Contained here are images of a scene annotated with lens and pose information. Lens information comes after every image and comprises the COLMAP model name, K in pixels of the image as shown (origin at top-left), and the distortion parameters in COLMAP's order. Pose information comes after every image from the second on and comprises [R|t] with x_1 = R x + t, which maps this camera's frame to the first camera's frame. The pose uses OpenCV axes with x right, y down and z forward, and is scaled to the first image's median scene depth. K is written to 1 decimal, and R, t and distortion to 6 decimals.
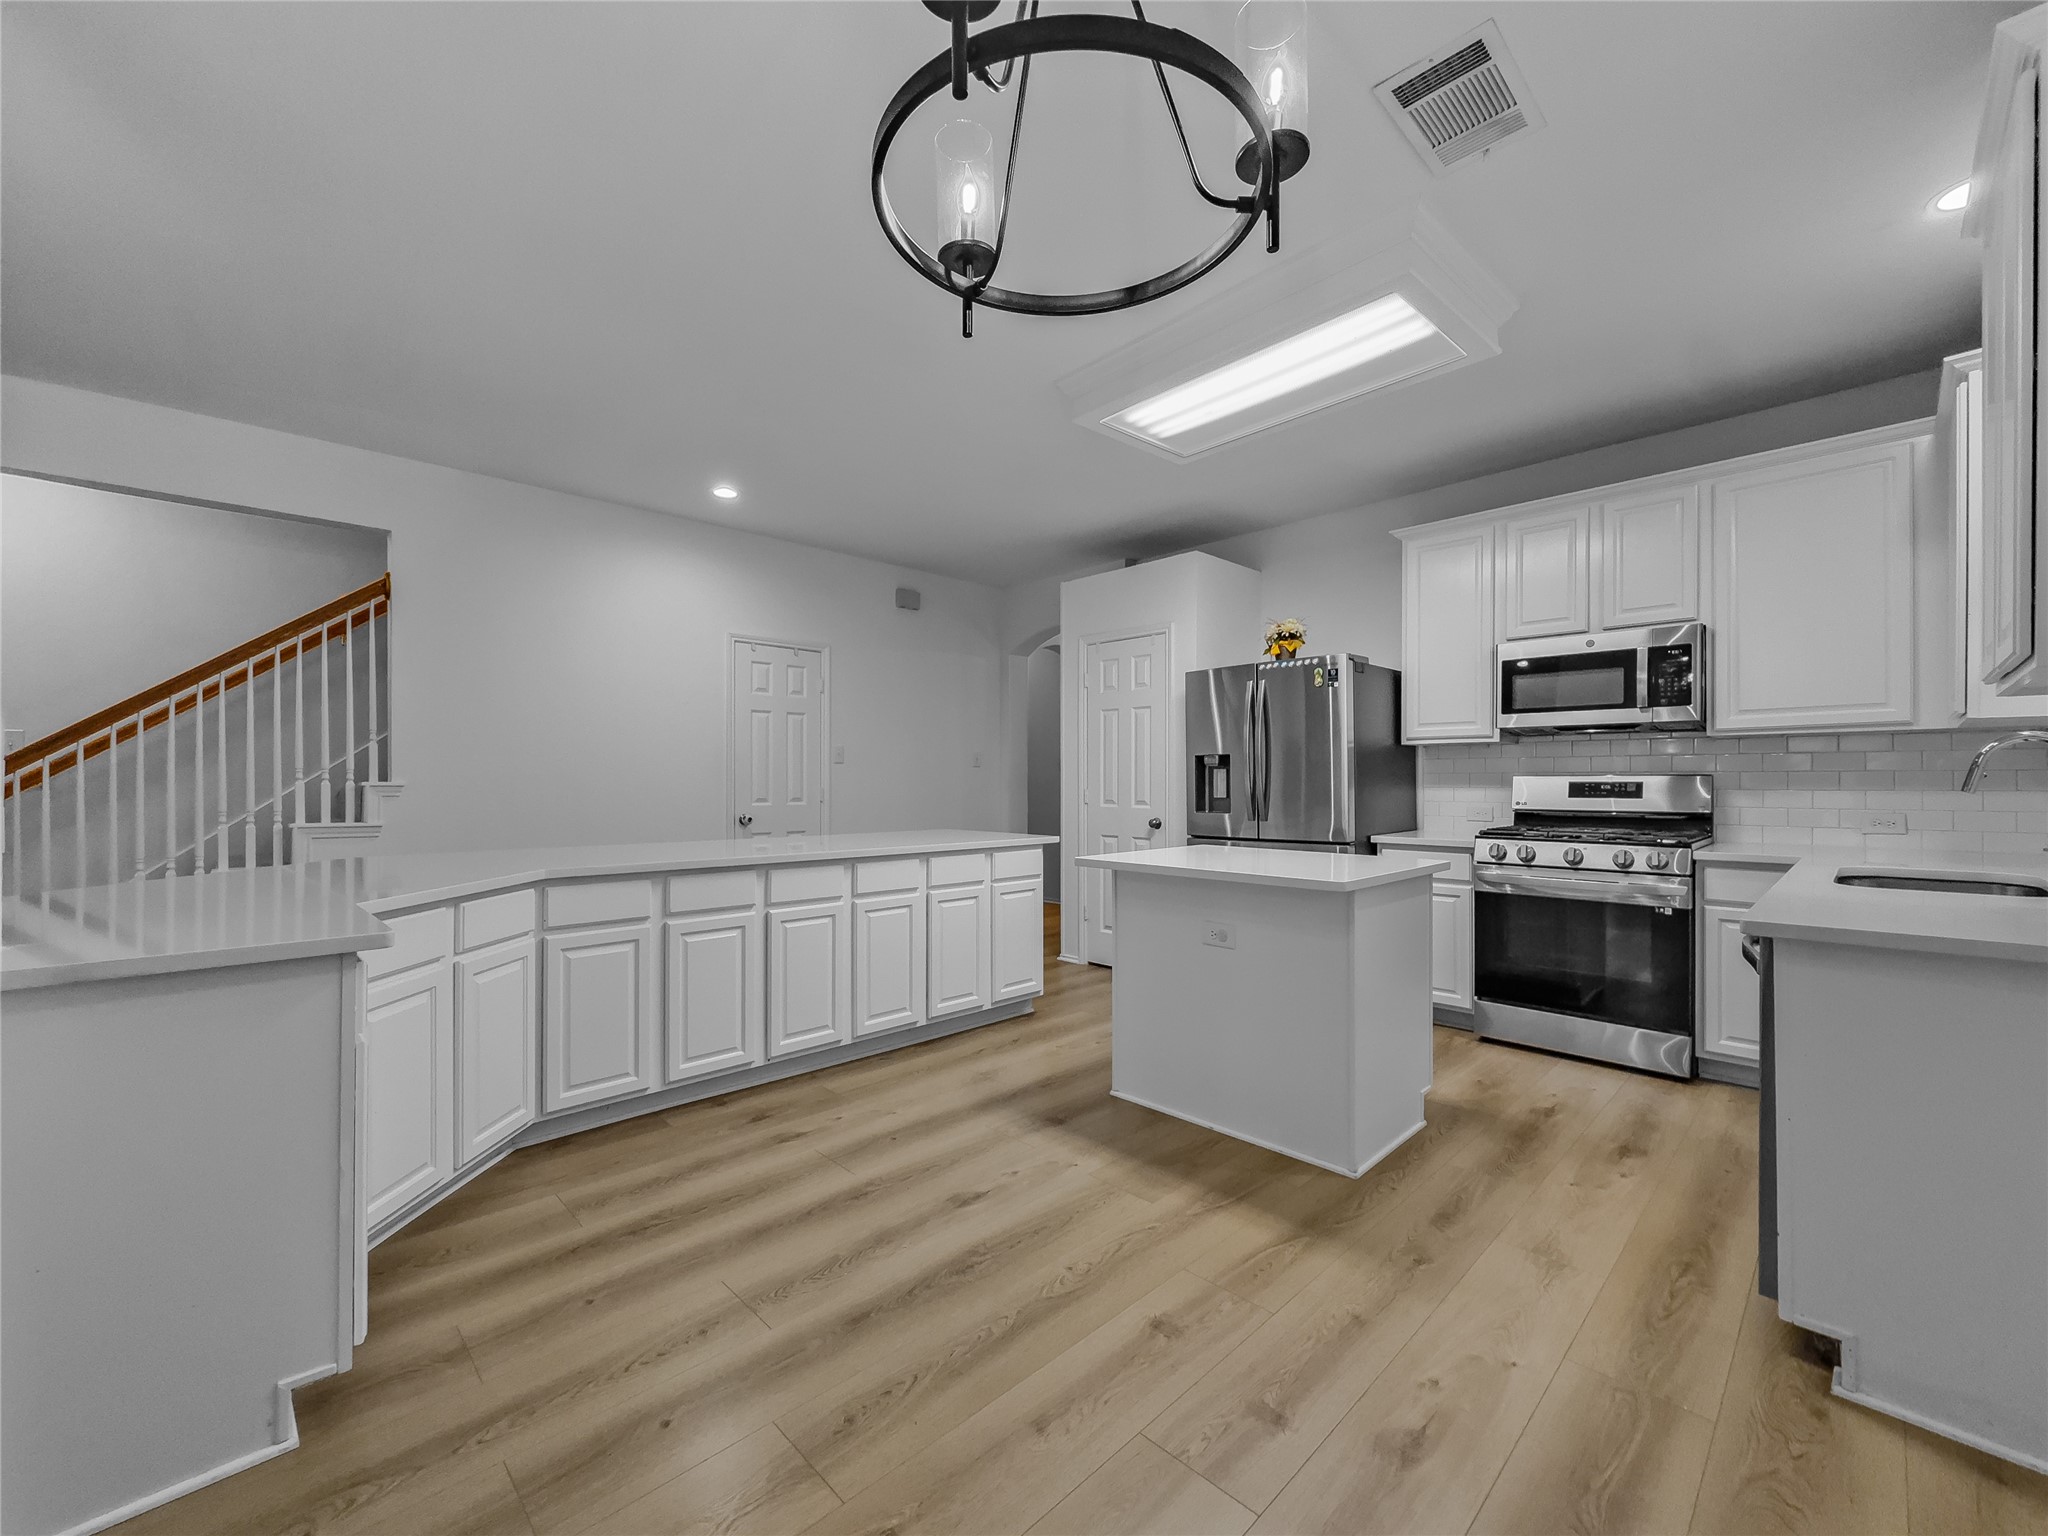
lens RADIAL K [[829.3, 0, 1026.9], [0, 829.3, 779.7], [0, 0, 1]] dist [0.014815, 0.000029]
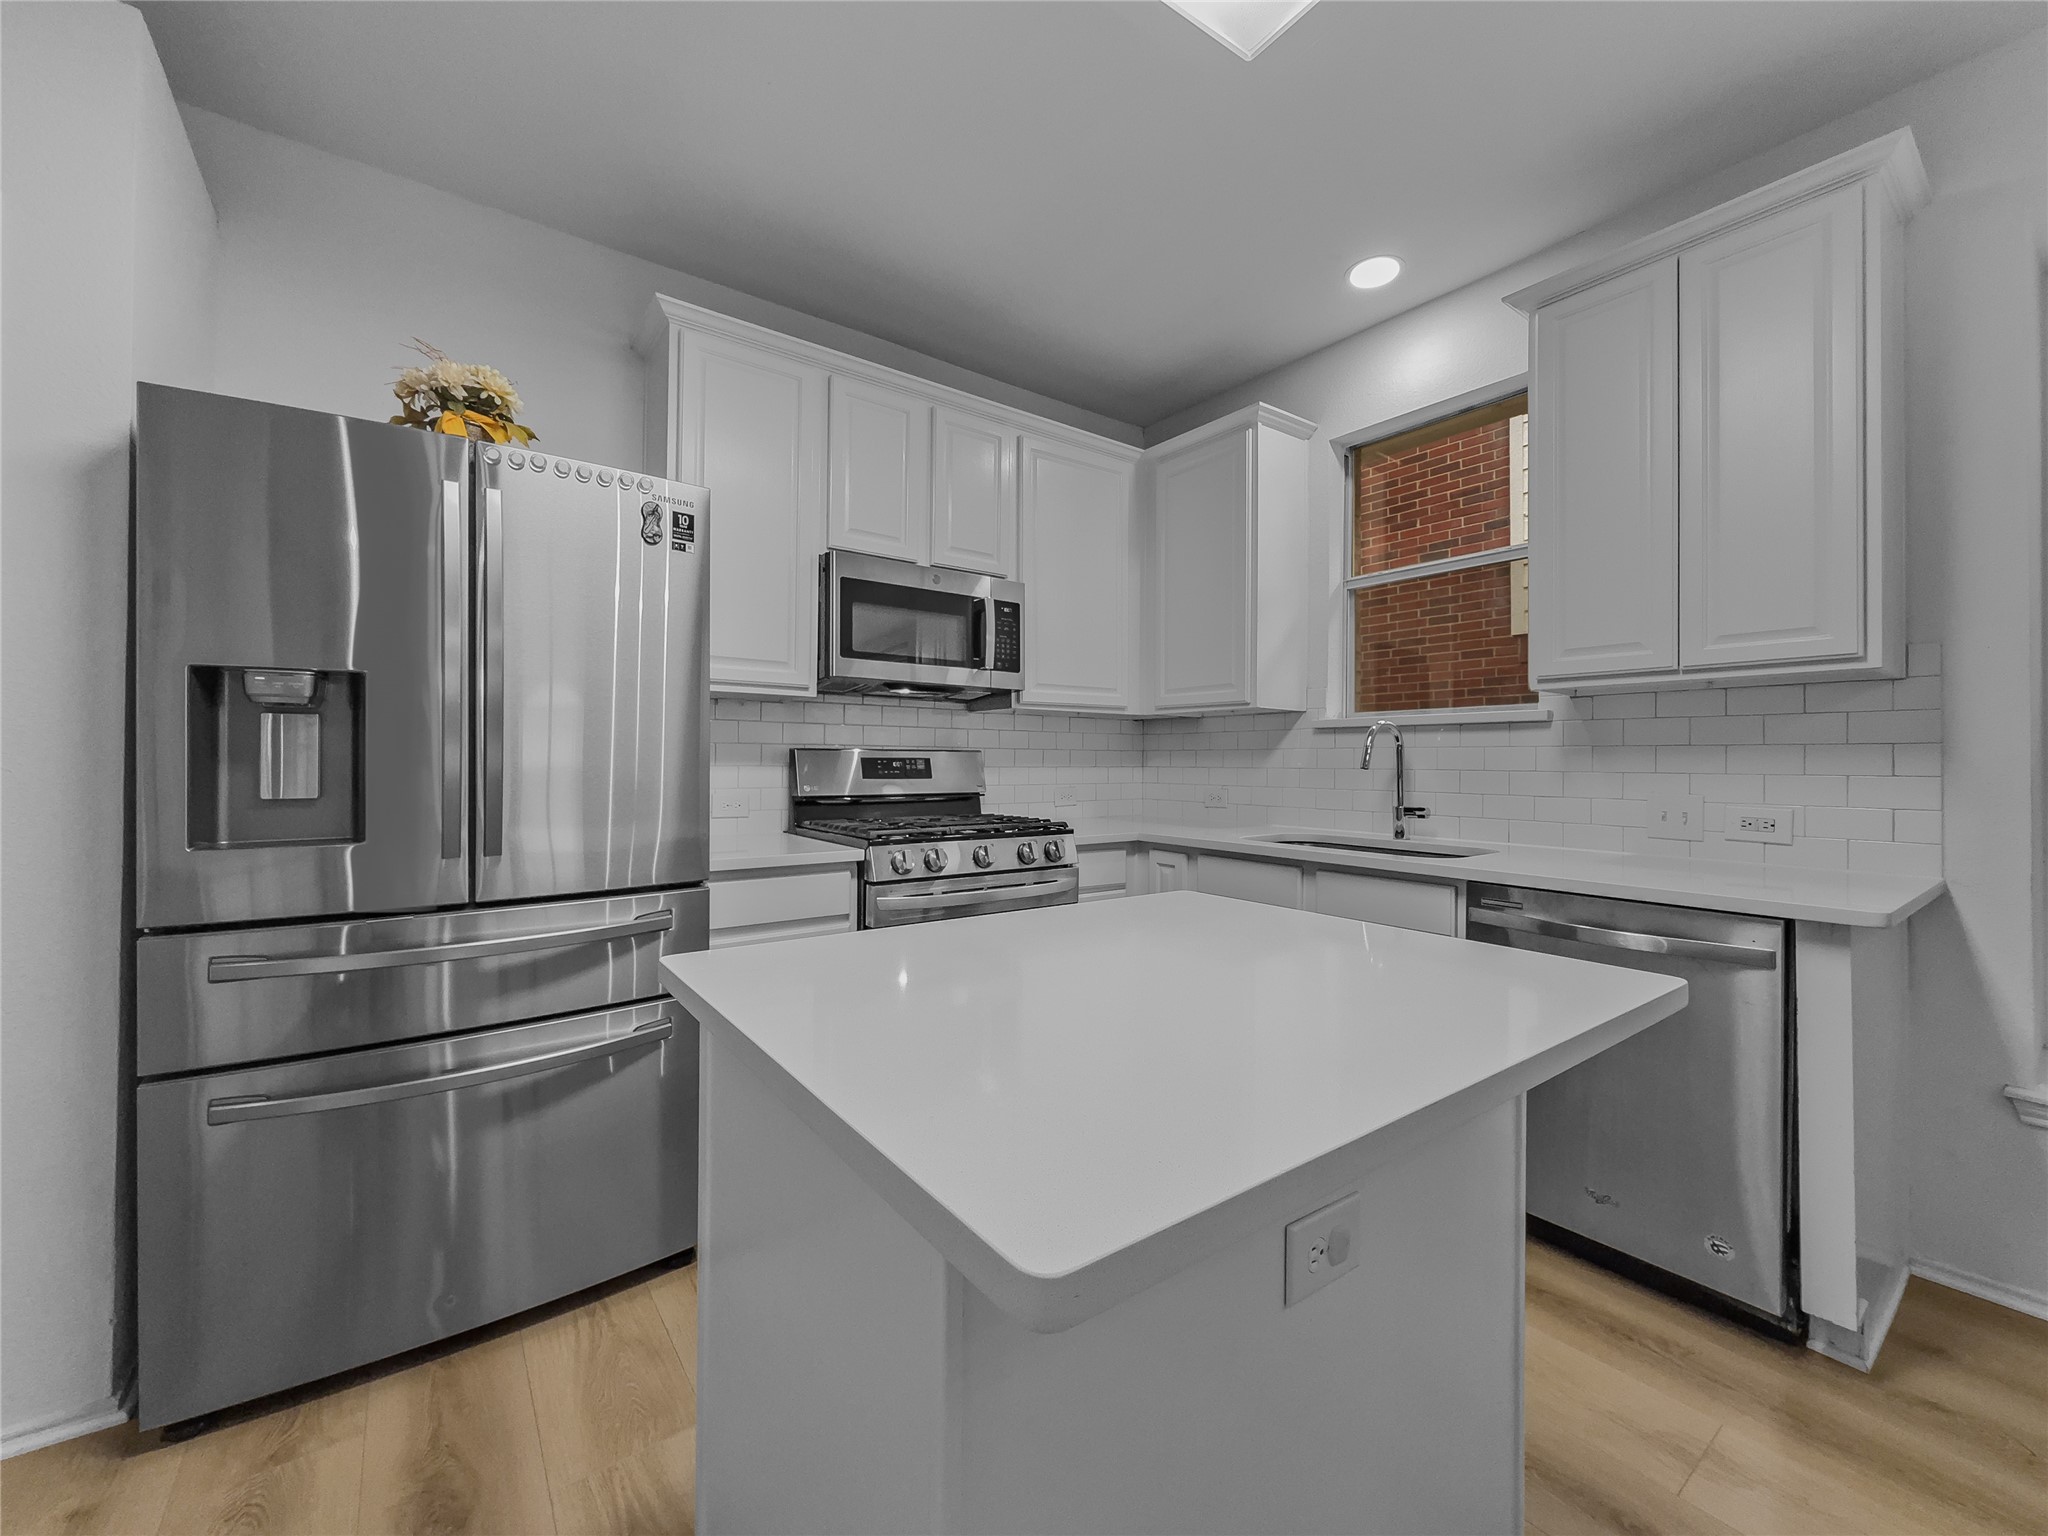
lens RADIAL K [[812.4, 0, 1024.7], [0, 812.4, 761.5], [0, 0, 1]] dist [0.002827, 0.000007]
pose [[0.122999, 0.000160, 0.992407, -0.065458], [-0.005816, 0.999983, 0.000560, 0.005161], [-0.992390, -0.005840, 0.122998, 0.794341]]
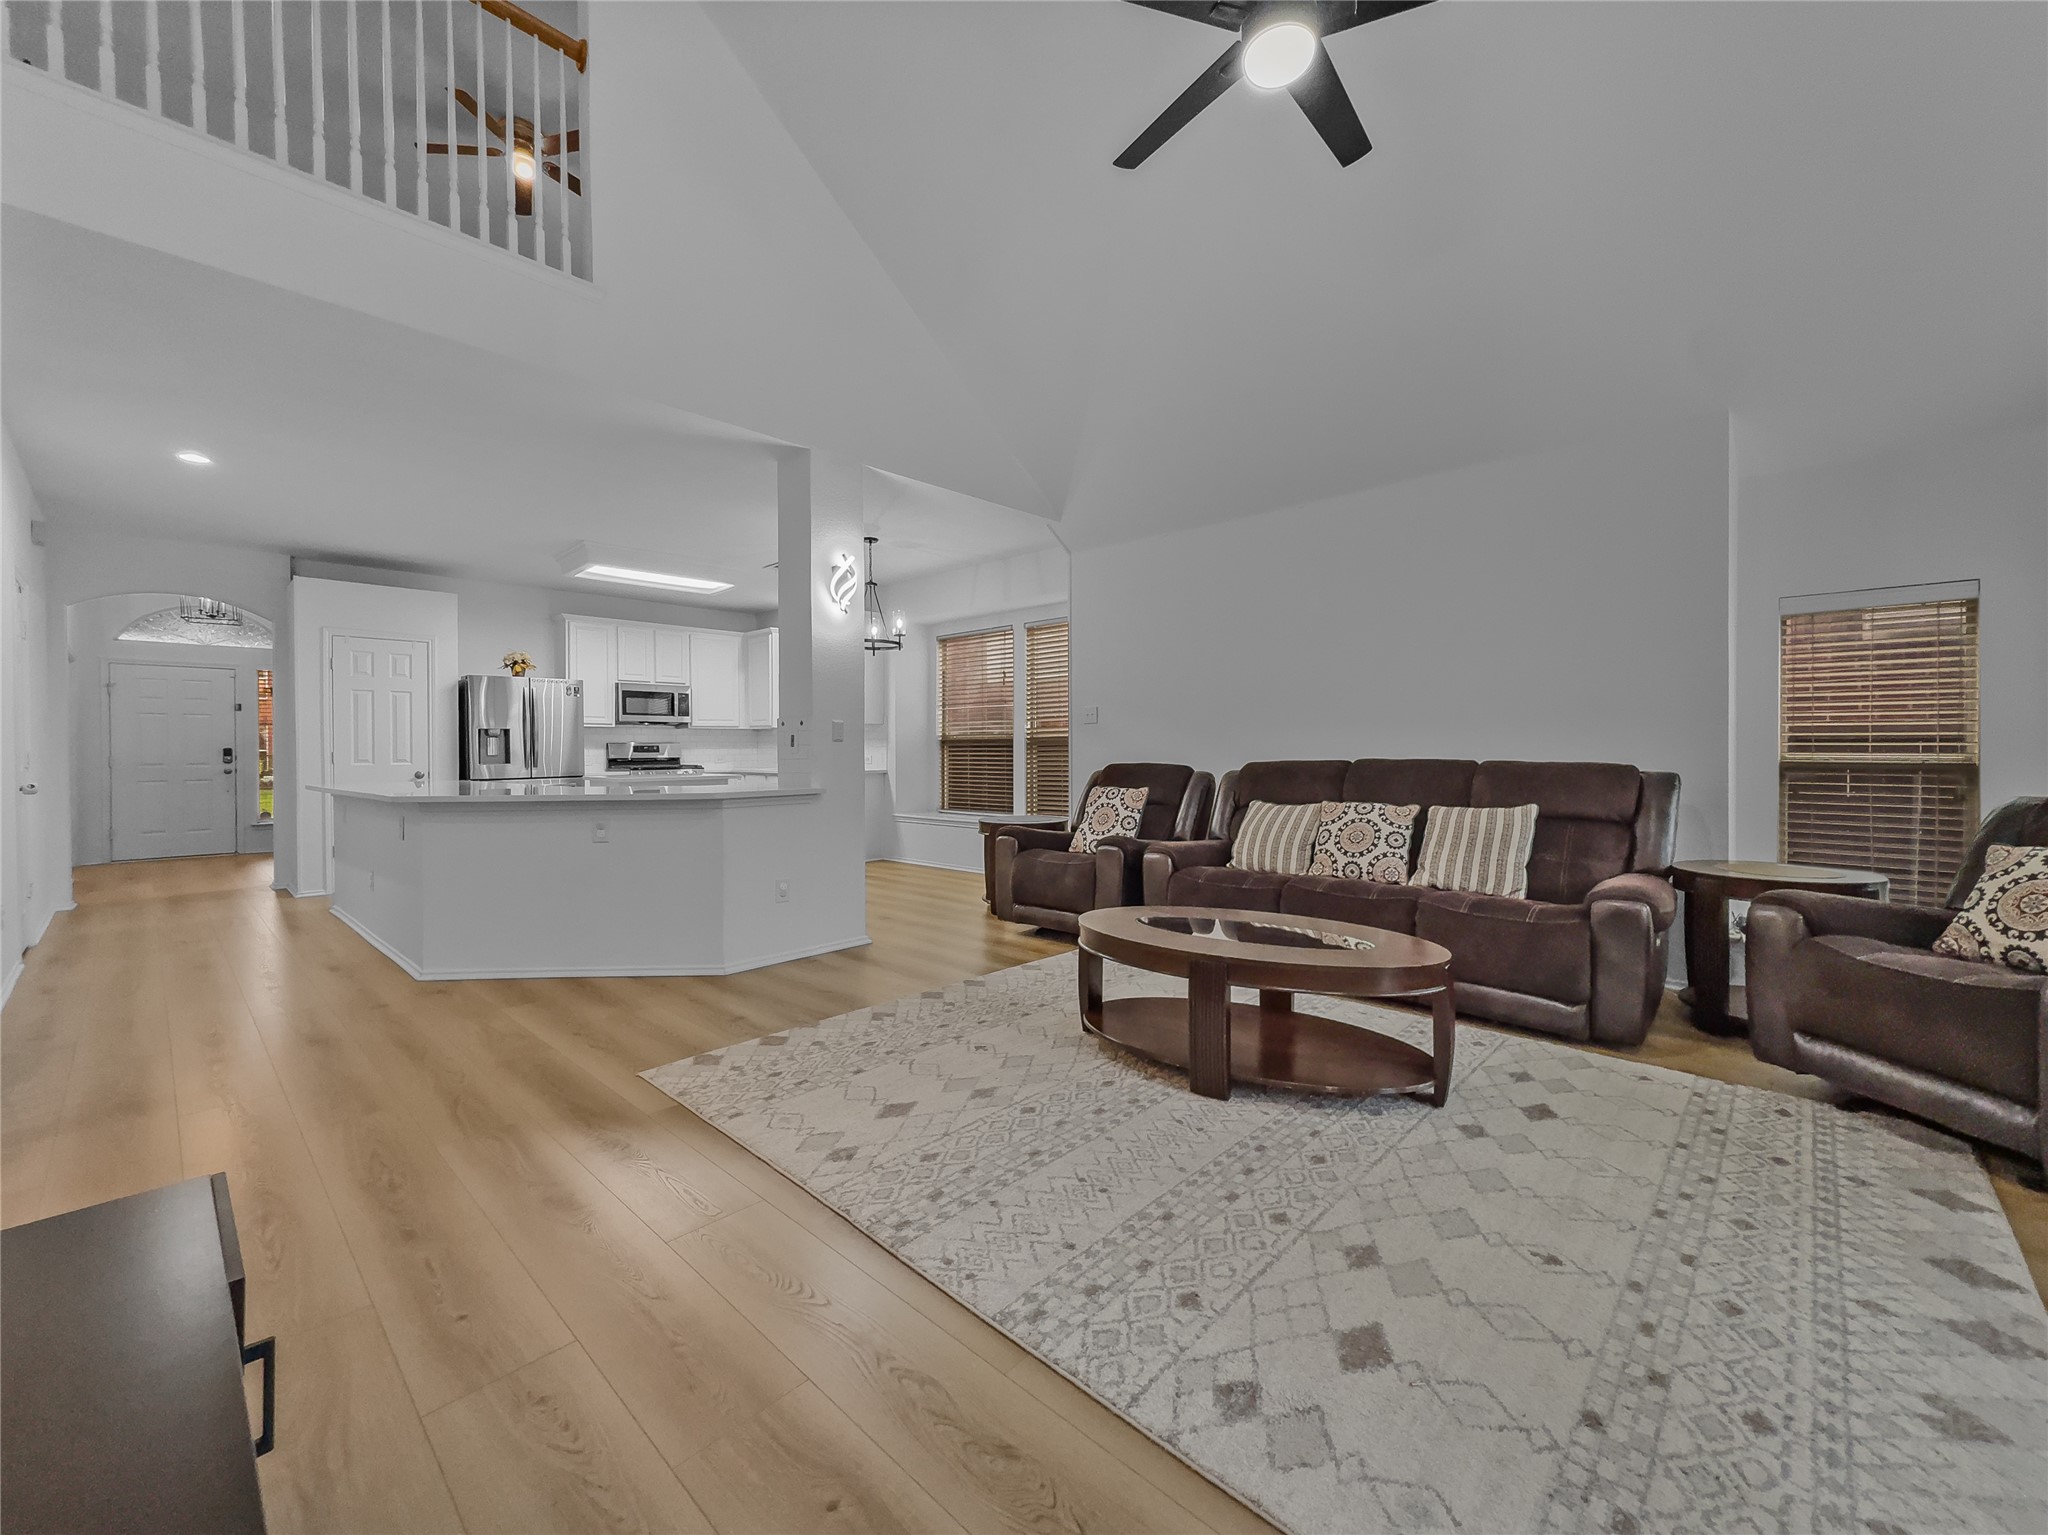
lens RADIAL K [[812.4, 0, 1024.7], [0, 812.4, 761.0], [0, 0, 1]] dist [0.002827, 0.000007]
pose [[-0.051935, -0.015027, 0.998537, -1.693282], [0.011143, 0.999816, 0.015625, 0.022375], [-0.998588, 0.011938, -0.051758, 0.048029]]
